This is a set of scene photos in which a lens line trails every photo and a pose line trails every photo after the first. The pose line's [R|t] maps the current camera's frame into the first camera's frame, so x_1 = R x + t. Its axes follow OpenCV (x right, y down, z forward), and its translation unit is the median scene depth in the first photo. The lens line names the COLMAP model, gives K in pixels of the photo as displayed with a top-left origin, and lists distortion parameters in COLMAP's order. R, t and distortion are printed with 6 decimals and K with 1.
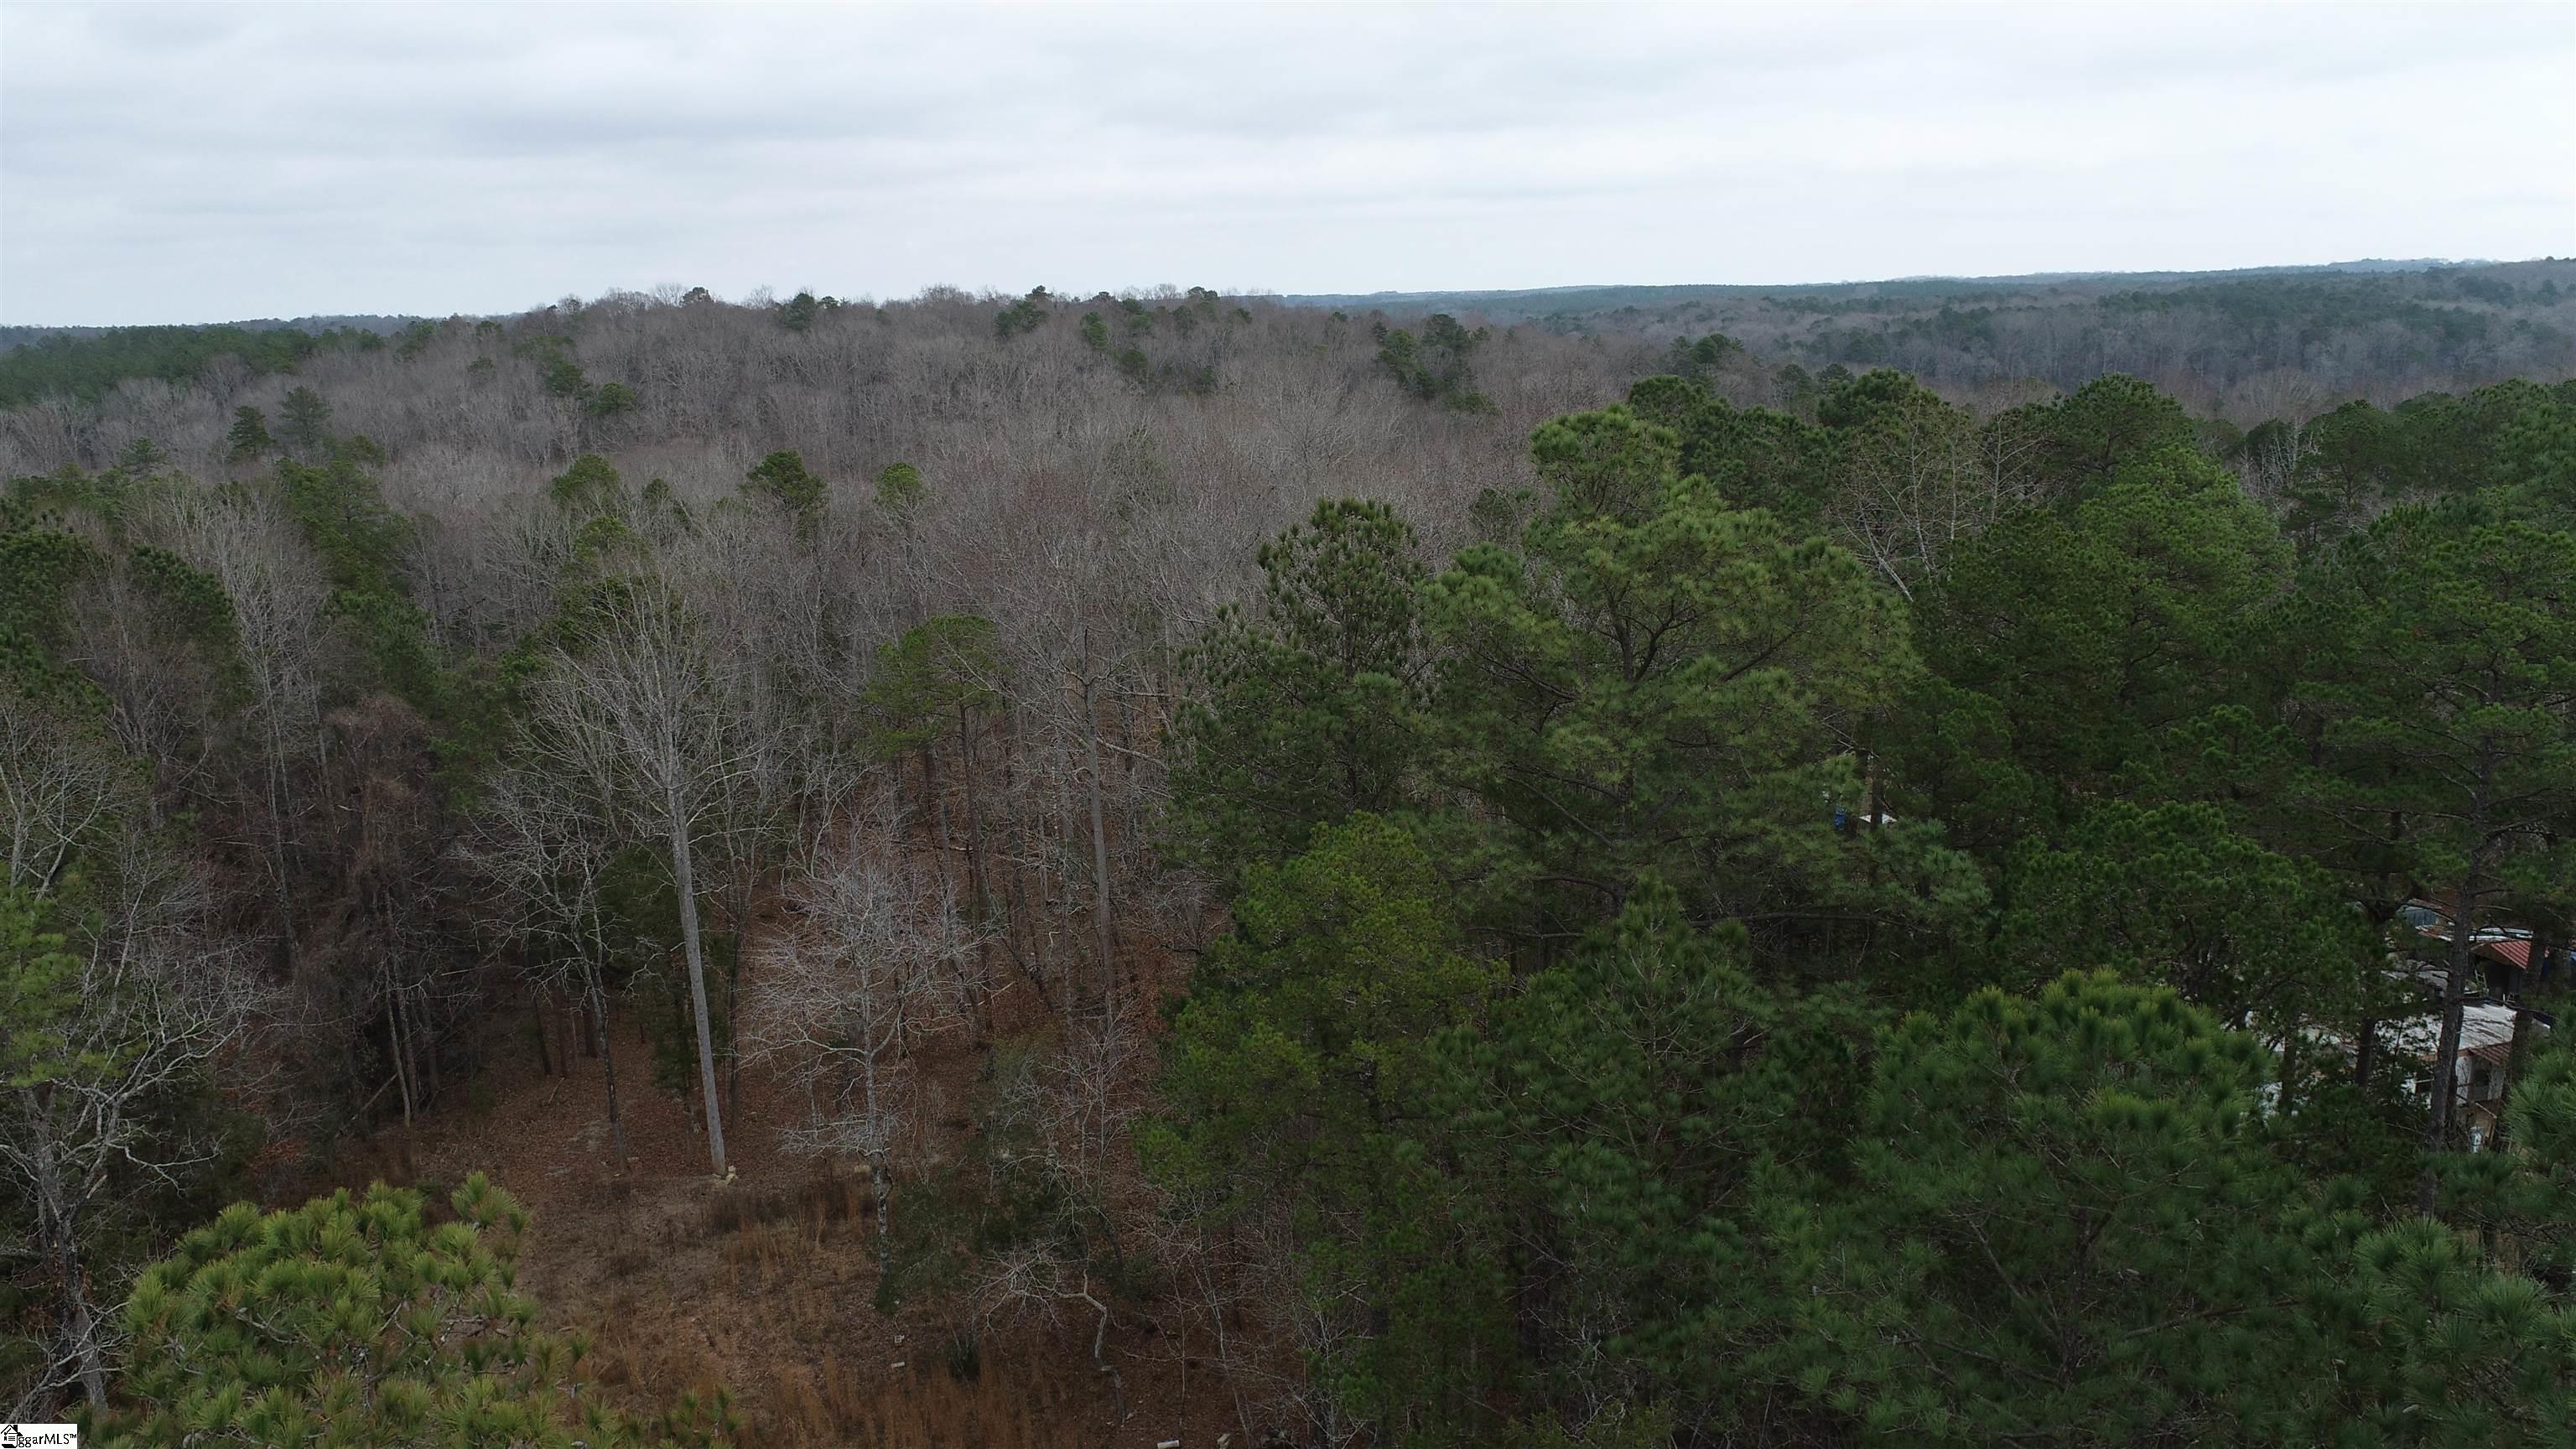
lens RADIAL K [[1738.9, 0, 1289.2], [0, 1738.9, 732.4], [0, 0, 1]] dist [-0.013419, 0.008392]
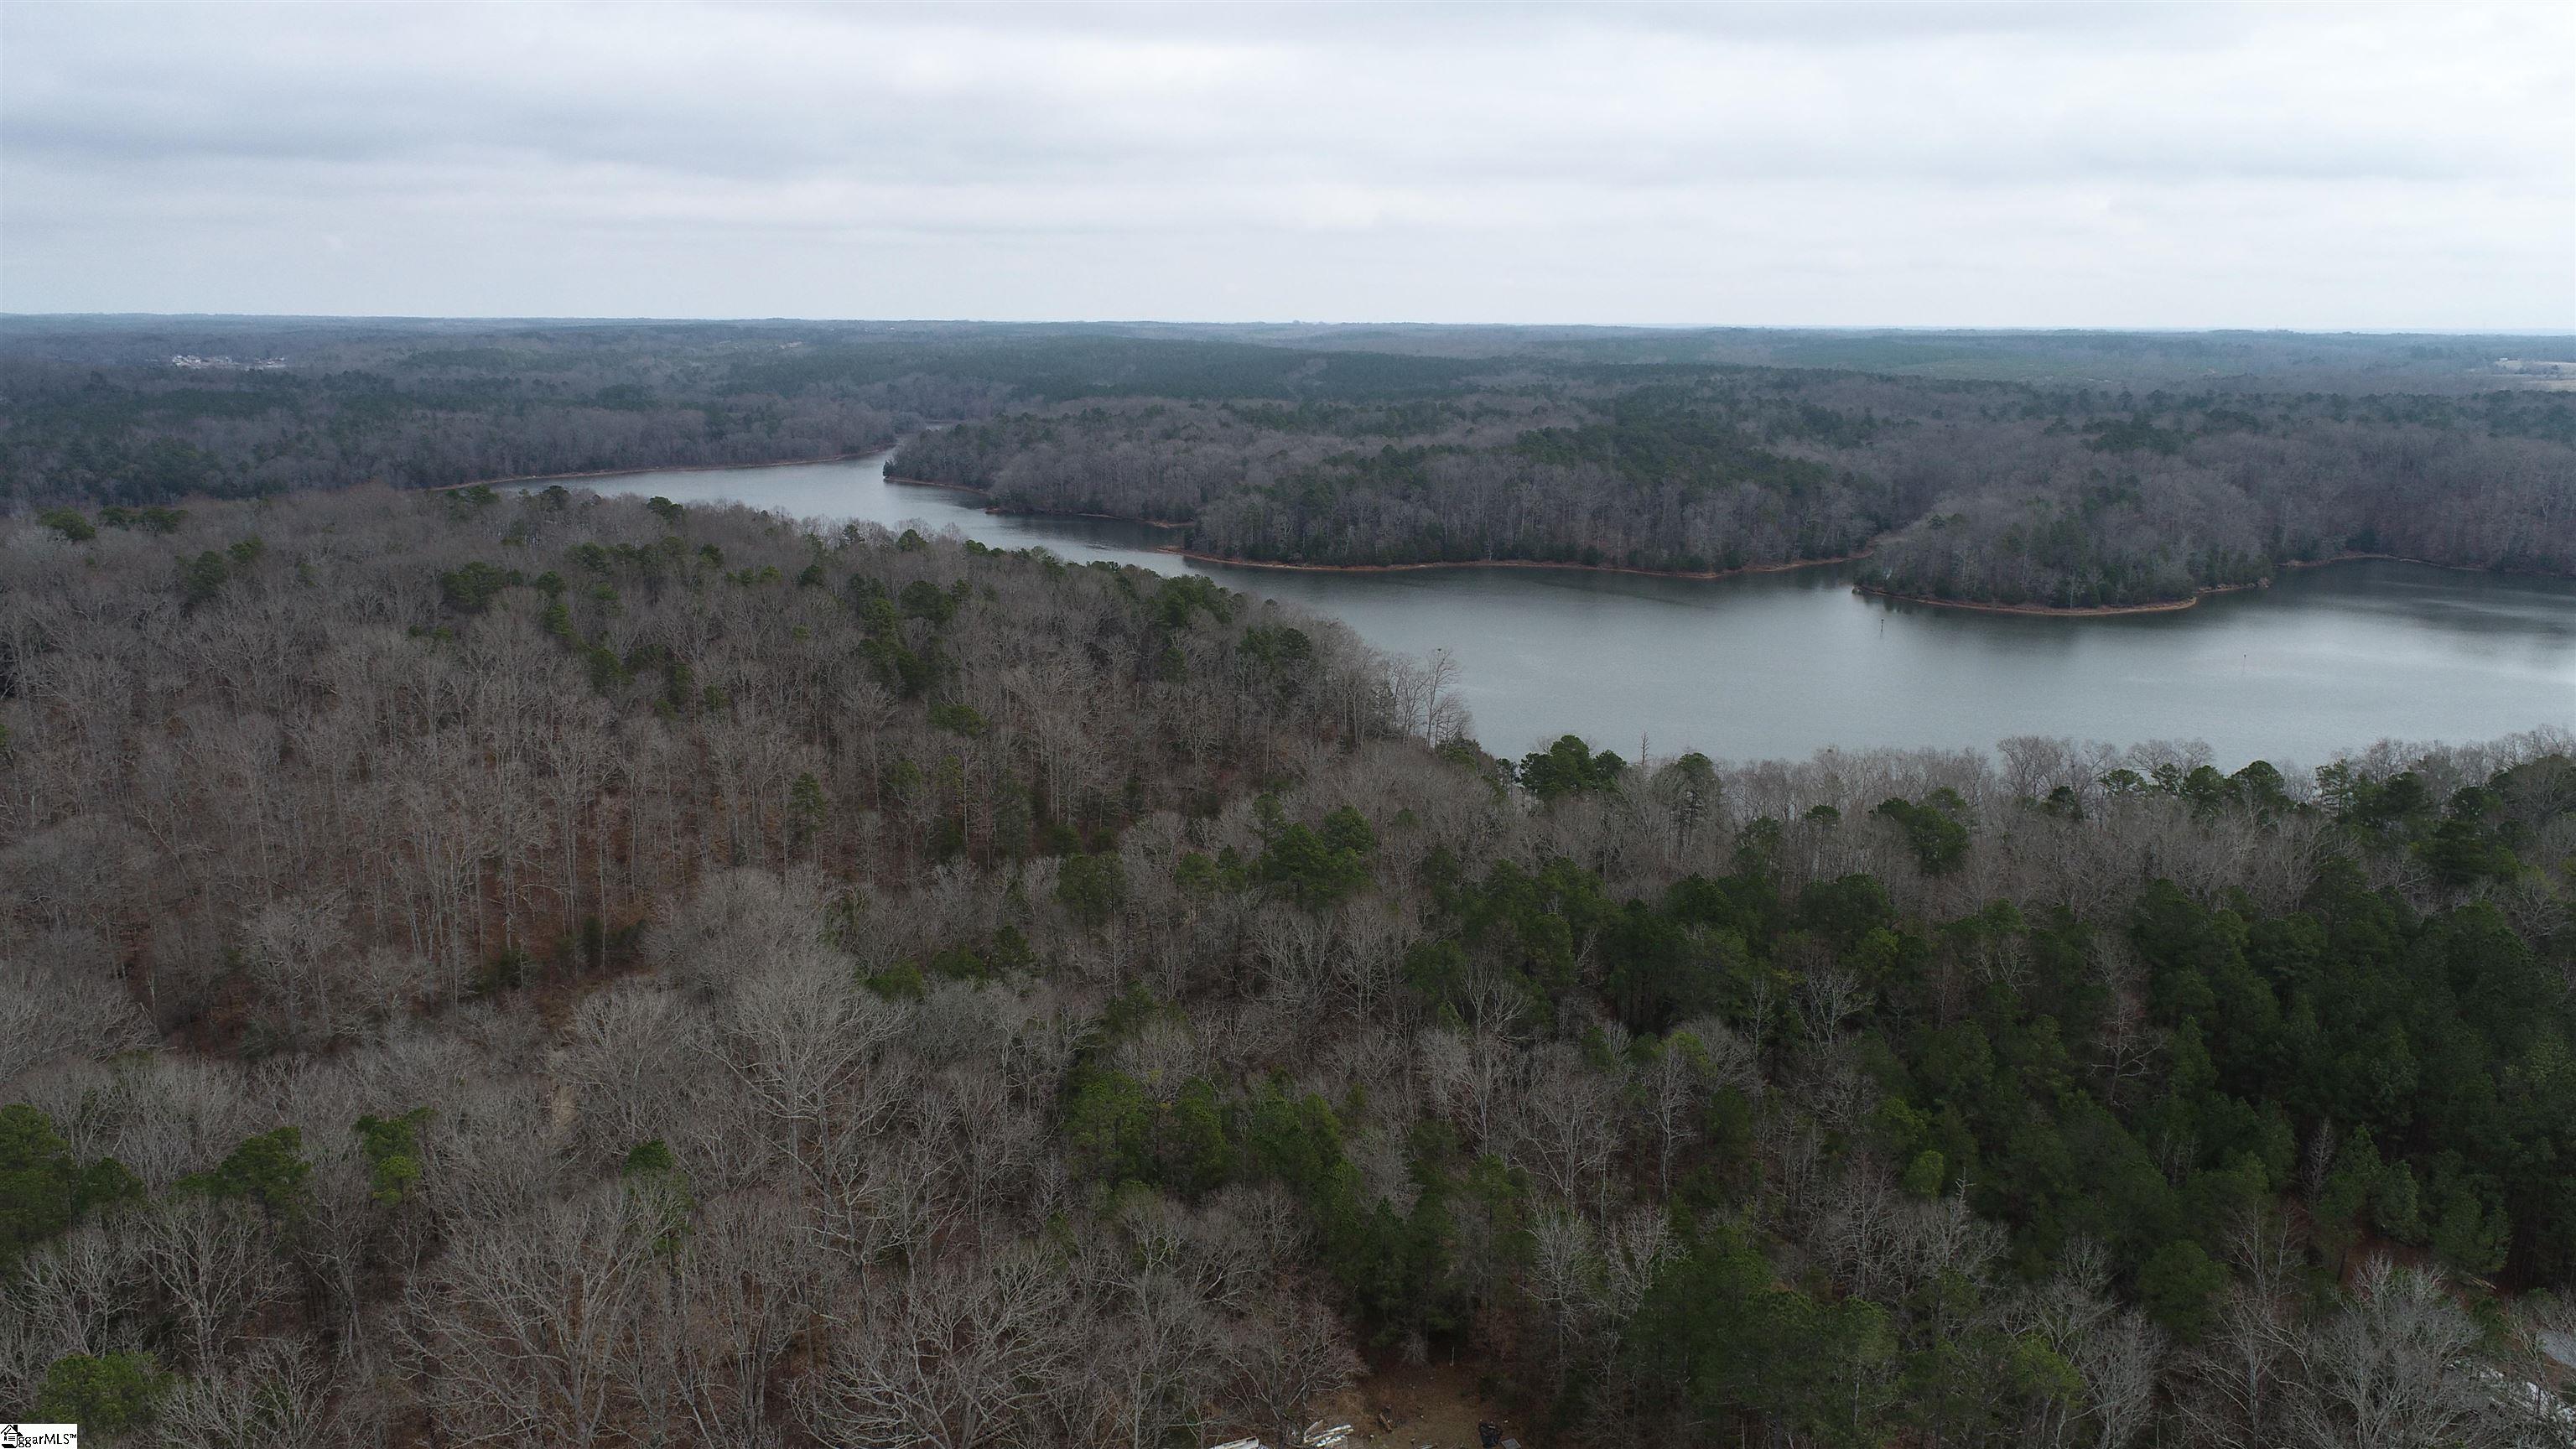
lens RADIAL K [[1738.9, 0, 1281.1], [0, 1738.9, 735.3], [0, 0, 1]] dist [-0.013419, 0.008392]
pose [[0.957062, -0.034408, 0.287835, -0.006311], [0.036040, 0.999350, -0.000373, -0.150668], [-0.287635, 0.010731, 0.957680, -0.037849]]
